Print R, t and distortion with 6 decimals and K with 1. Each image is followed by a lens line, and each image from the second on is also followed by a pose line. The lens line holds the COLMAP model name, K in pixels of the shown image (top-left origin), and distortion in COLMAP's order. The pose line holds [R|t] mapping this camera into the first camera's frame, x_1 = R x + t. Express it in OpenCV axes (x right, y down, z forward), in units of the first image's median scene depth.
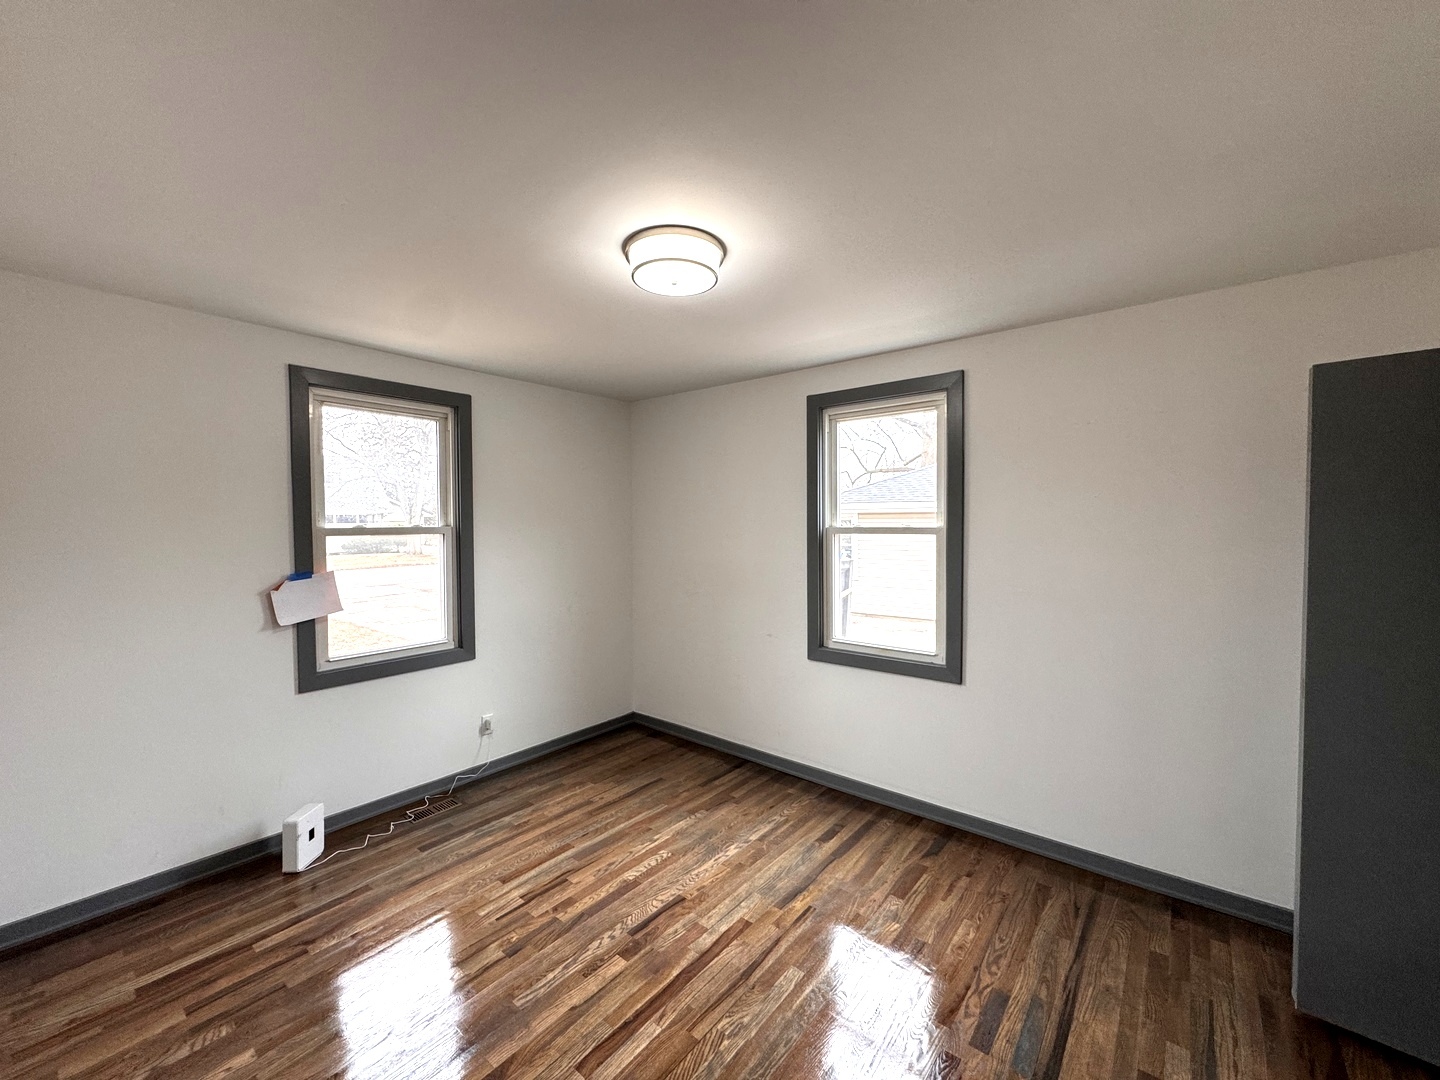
lens RADIAL K [[571.7, 0, 720.1], [0, 571.7, 540.5], [0, 0, 1]] dist [-0.003989, 0.000294]
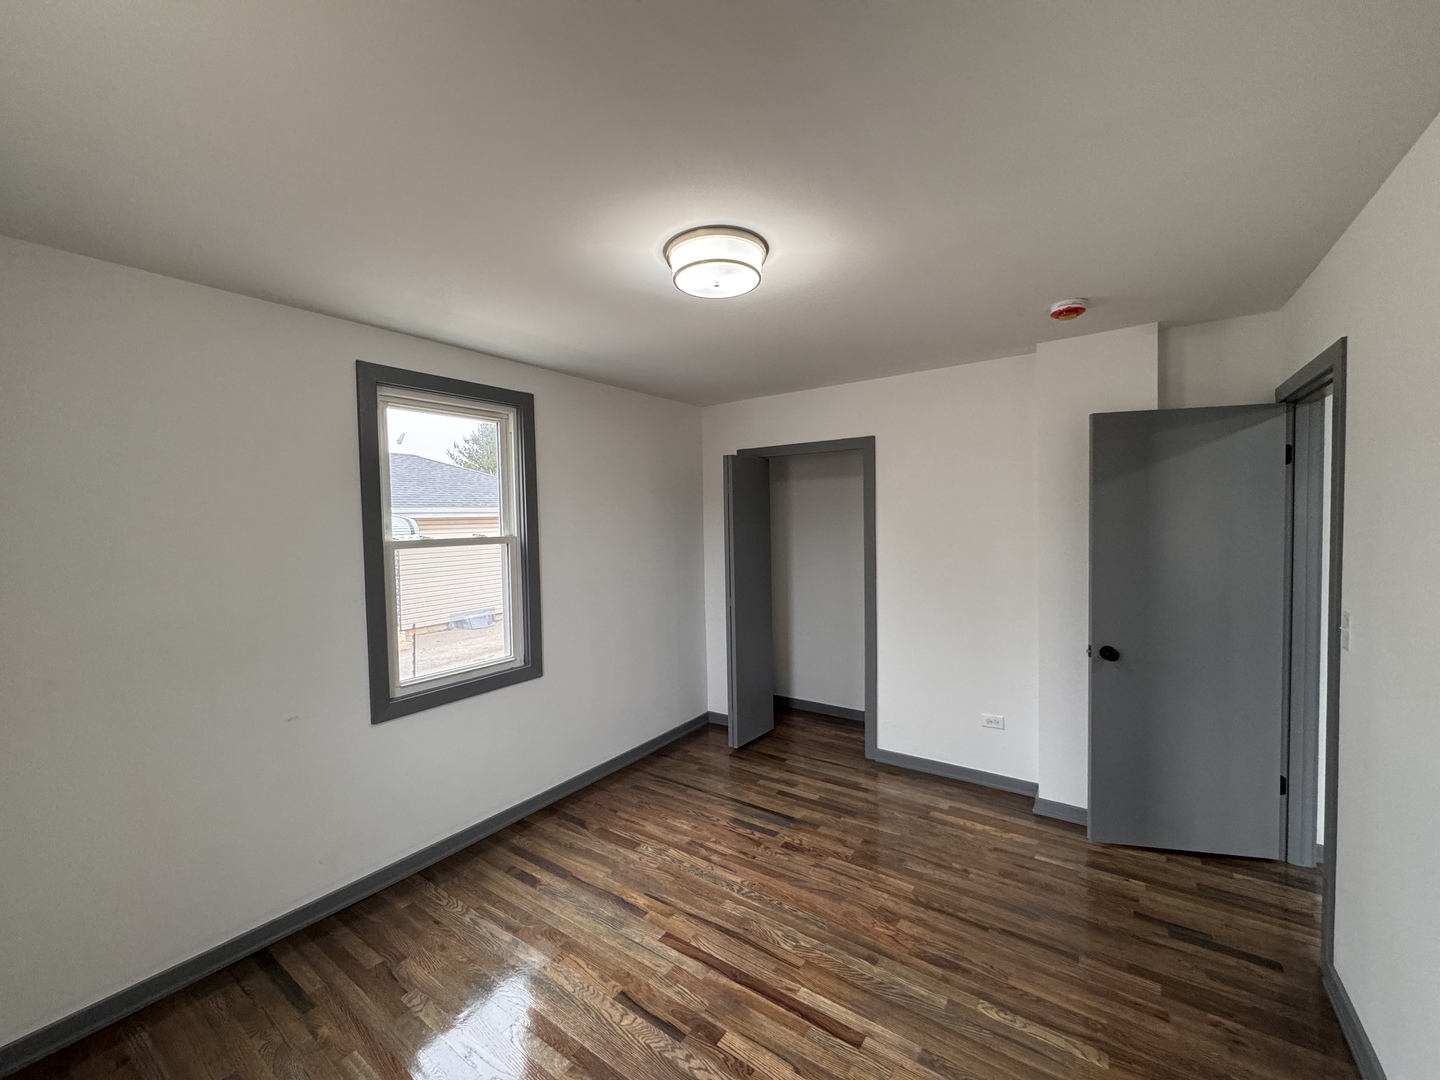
lens RADIAL K [[571.7, 0, 720.0], [0, 571.7, 538.0], [0, 0, 1]] dist [-0.003989, 0.000294]
pose [[-0.064099, -0.026477, 0.997592, -0.872601], [0.053681, 0.998109, 0.029939, -0.038693], [-0.996499, 0.055471, -0.062556, 0.879029]]
